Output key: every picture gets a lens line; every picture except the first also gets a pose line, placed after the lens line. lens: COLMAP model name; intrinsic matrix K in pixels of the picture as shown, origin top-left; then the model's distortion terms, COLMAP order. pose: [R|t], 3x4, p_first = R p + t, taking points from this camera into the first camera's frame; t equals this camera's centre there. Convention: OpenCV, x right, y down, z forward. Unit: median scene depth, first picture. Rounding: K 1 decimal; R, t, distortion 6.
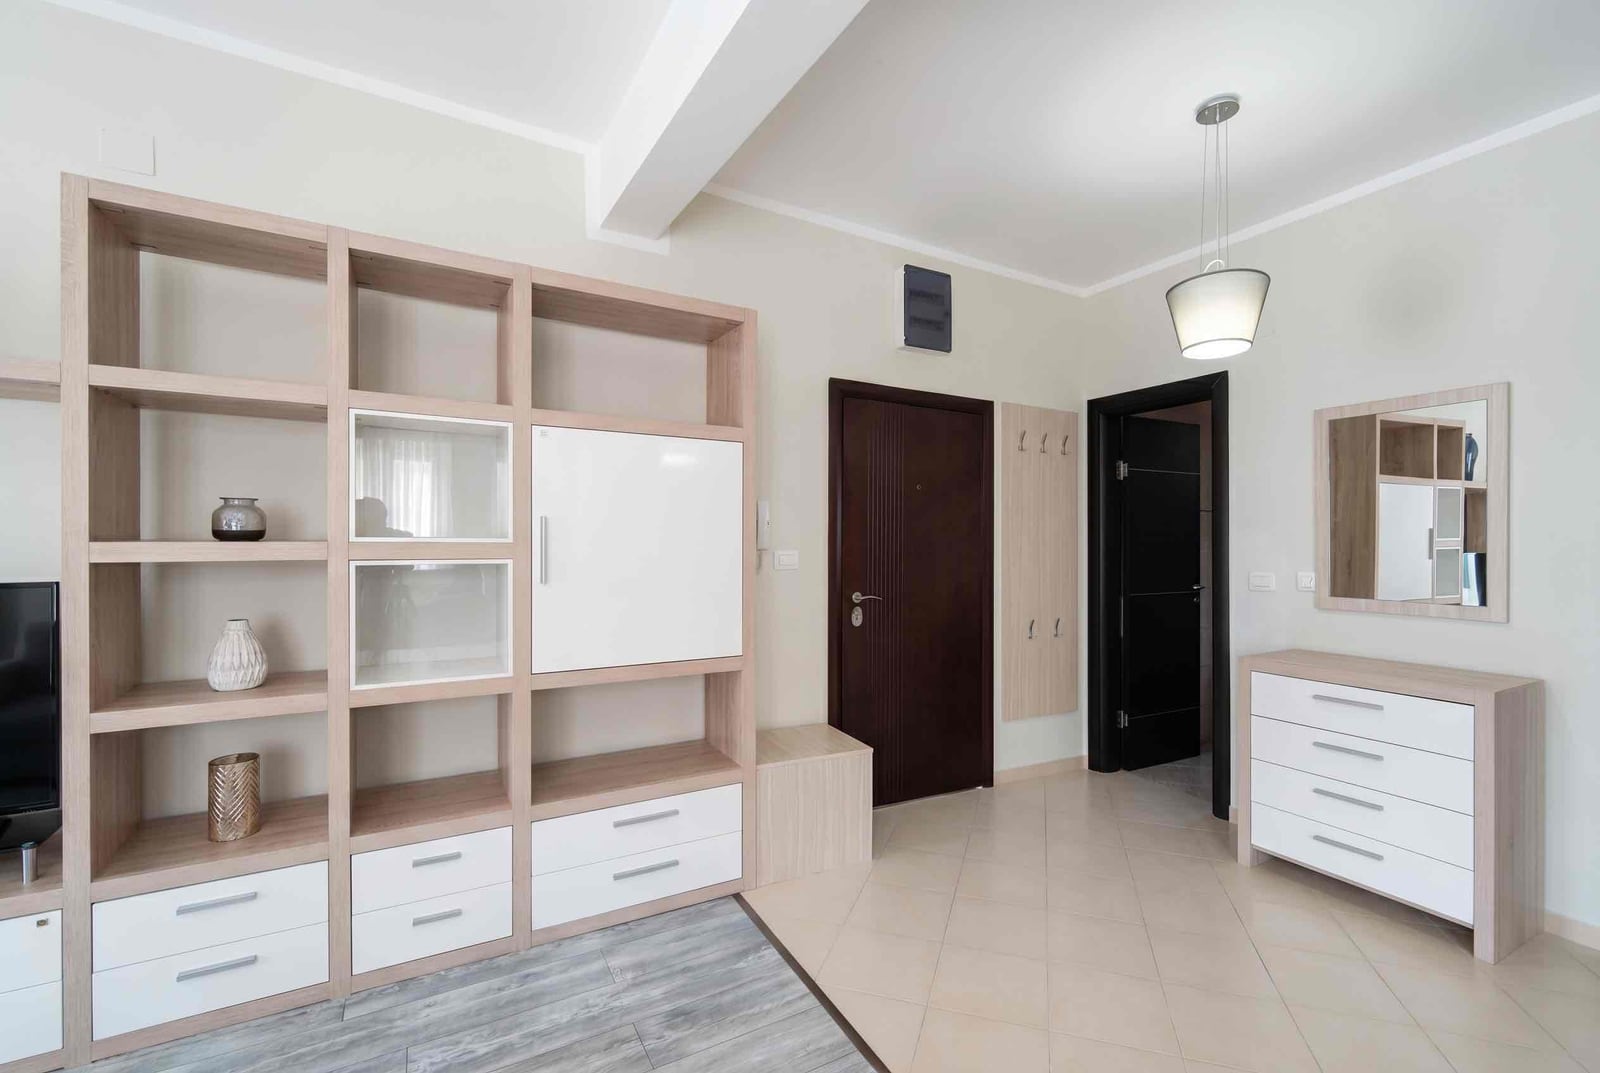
lens RADIAL K [[706.4, 0, 821.8], [0, 706.4, 553.5], [0, 0, 1]] dist [0.017087, -0.000853]
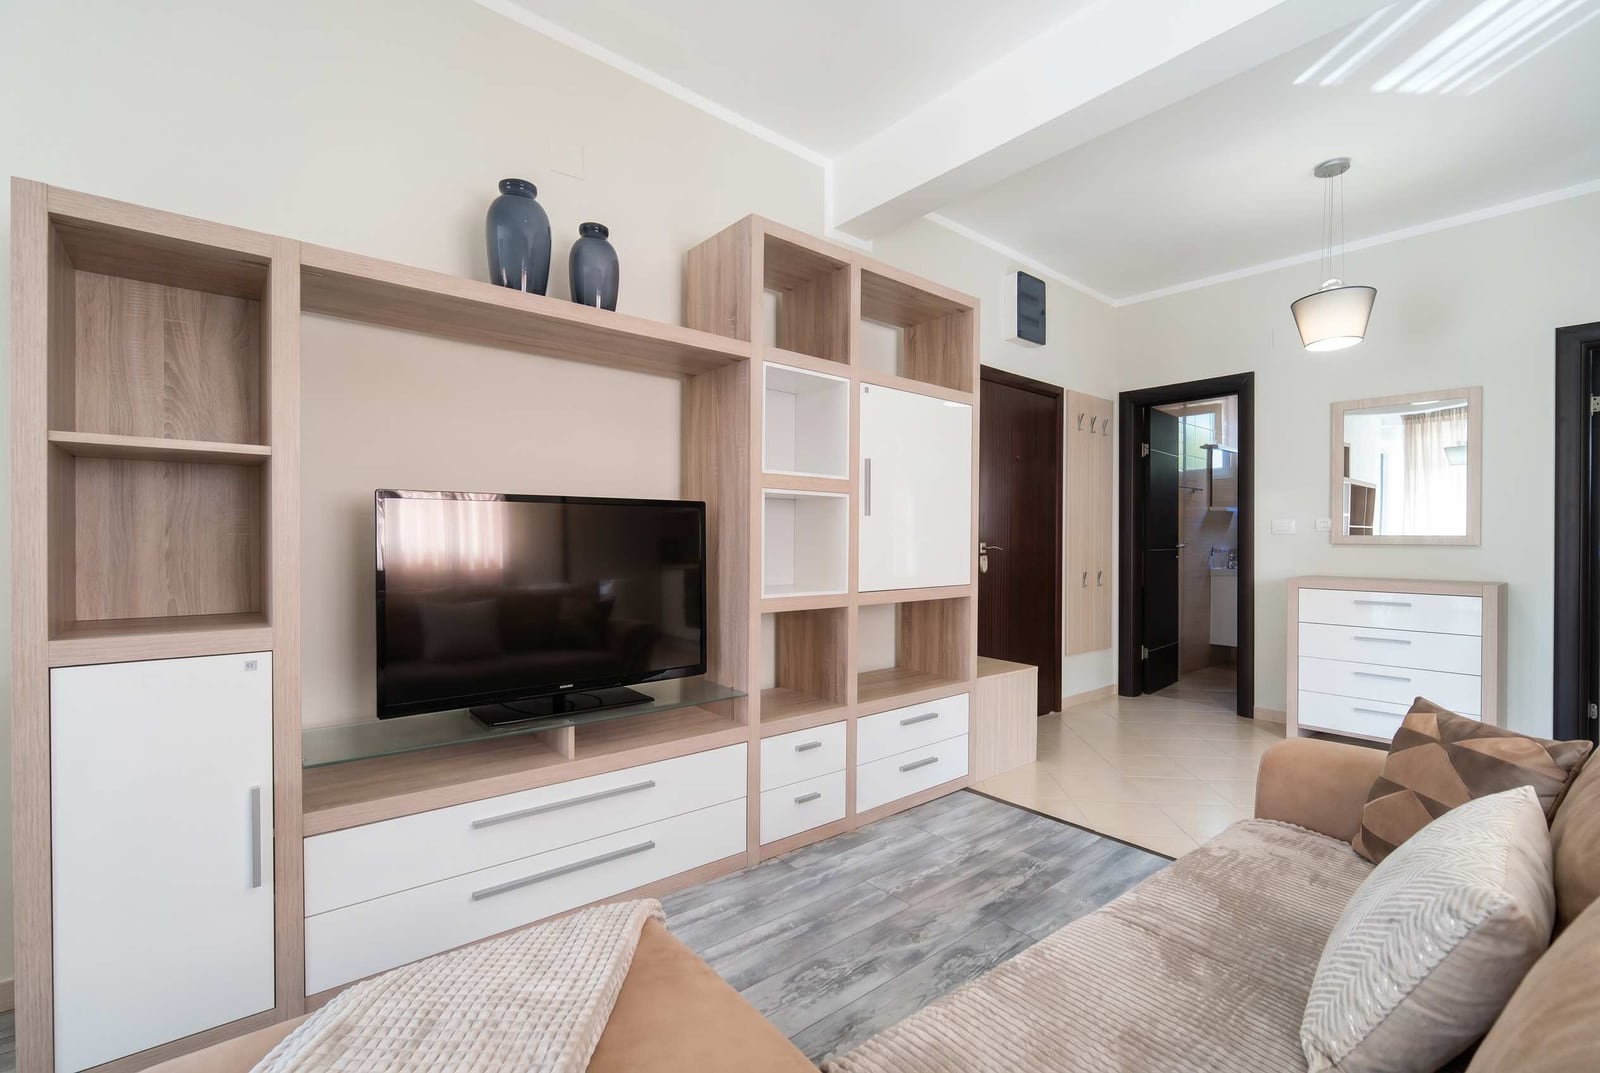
lens RADIAL K [[706.4, 0, 815.1], [0, 706.4, 545.1], [0, 0, 1]] dist [0.017087, -0.000853]
pose [[0.972920, -0.005348, 0.231080, -0.614325], [0.008687, 0.999872, -0.013433, 0.087128], [-0.230979, 0.015076, 0.972842, -0.103723]]
